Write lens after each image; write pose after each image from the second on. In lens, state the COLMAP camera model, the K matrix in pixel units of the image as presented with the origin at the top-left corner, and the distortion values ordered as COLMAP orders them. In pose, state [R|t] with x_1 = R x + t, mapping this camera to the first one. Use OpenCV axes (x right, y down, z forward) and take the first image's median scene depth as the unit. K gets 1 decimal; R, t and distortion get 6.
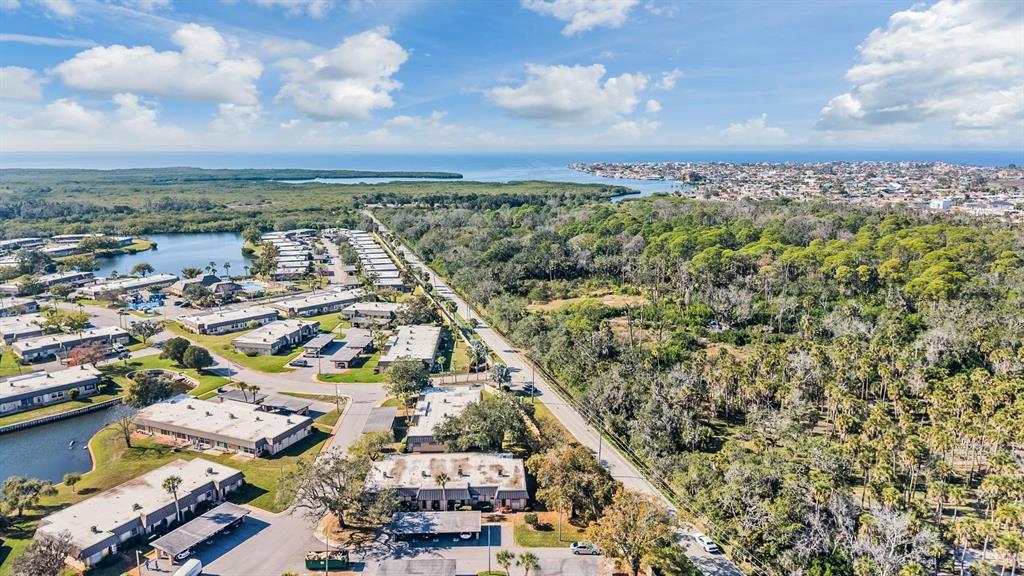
lens RADIAL K [[681.8, 0, 512.0], [0, 681.8, 288.0], [0, 0, 1]] dist [0.065254, -0.085629]
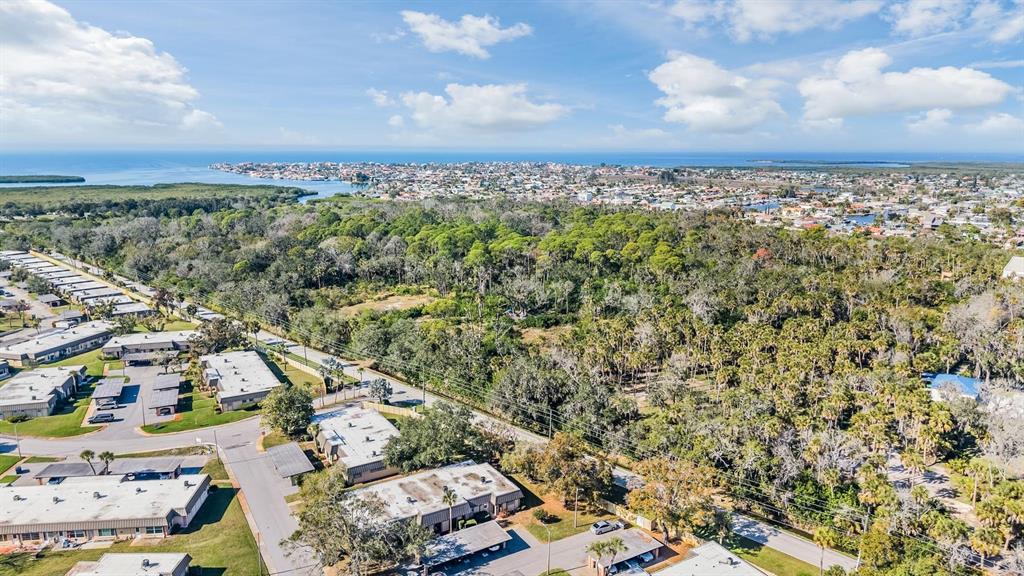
lens RADIAL K [[681.8, 0, 512.0], [0, 681.8, 288.0], [0, 0, 1]] dist [0.065254, -0.085629]
pose [[0.870541, -0.094667, 0.482905, -0.254991], [0.094829, 0.995201, 0.024147, -0.013974], [-0.482873, 0.024773, 0.875340, 0.067411]]
